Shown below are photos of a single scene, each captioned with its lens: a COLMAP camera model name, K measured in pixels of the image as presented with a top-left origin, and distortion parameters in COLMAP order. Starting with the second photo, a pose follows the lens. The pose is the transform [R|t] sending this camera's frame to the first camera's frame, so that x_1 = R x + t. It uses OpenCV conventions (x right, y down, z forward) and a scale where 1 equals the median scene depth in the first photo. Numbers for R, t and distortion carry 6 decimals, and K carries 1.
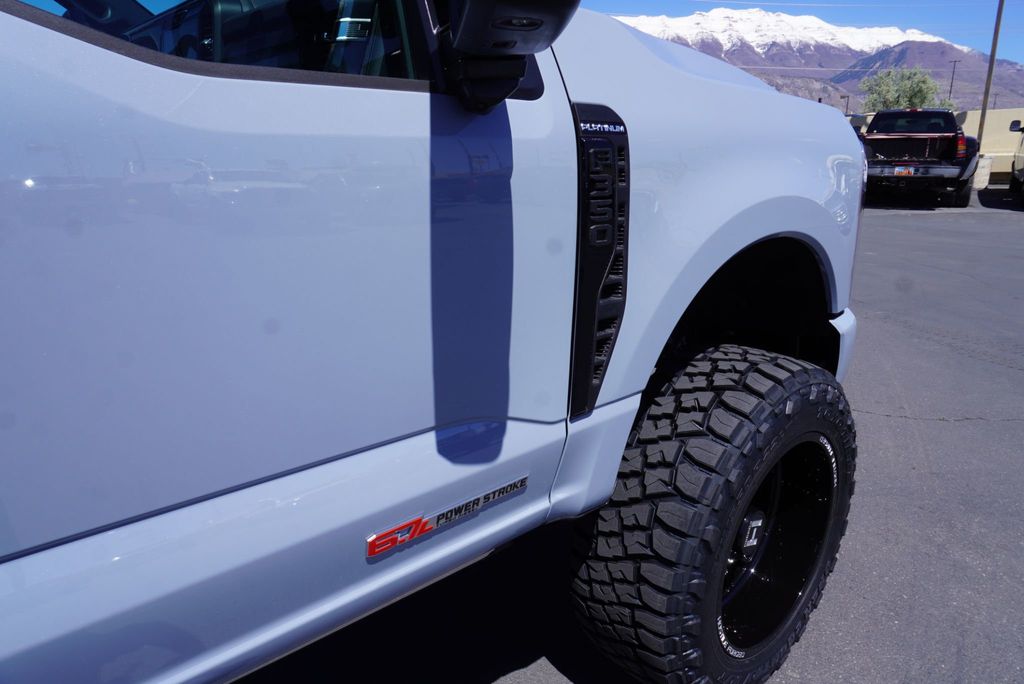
lens RADIAL K [[679.8, 0, 509.3], [0, 679.8, 343.0], [0, 0, 1]] dist [-0.030922, 0.024107]
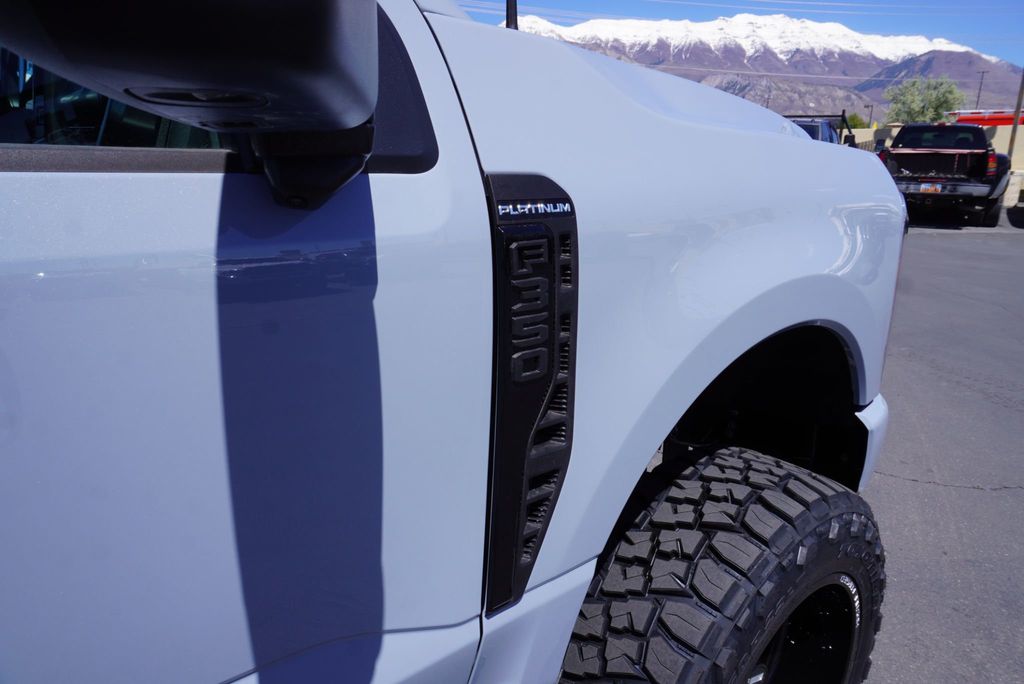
lens RADIAL K [[679.8, 0, 509.3], [0, 679.8, 343.0], [0, 0, 1]] dist [-0.030922, 0.024107]
pose [[0.999410, 0.027913, -0.020023, 0.094186], [-0.027946, 0.999609, -0.001369, -0.132588], [0.019977, 0.001927, 0.999799, 0.235061]]
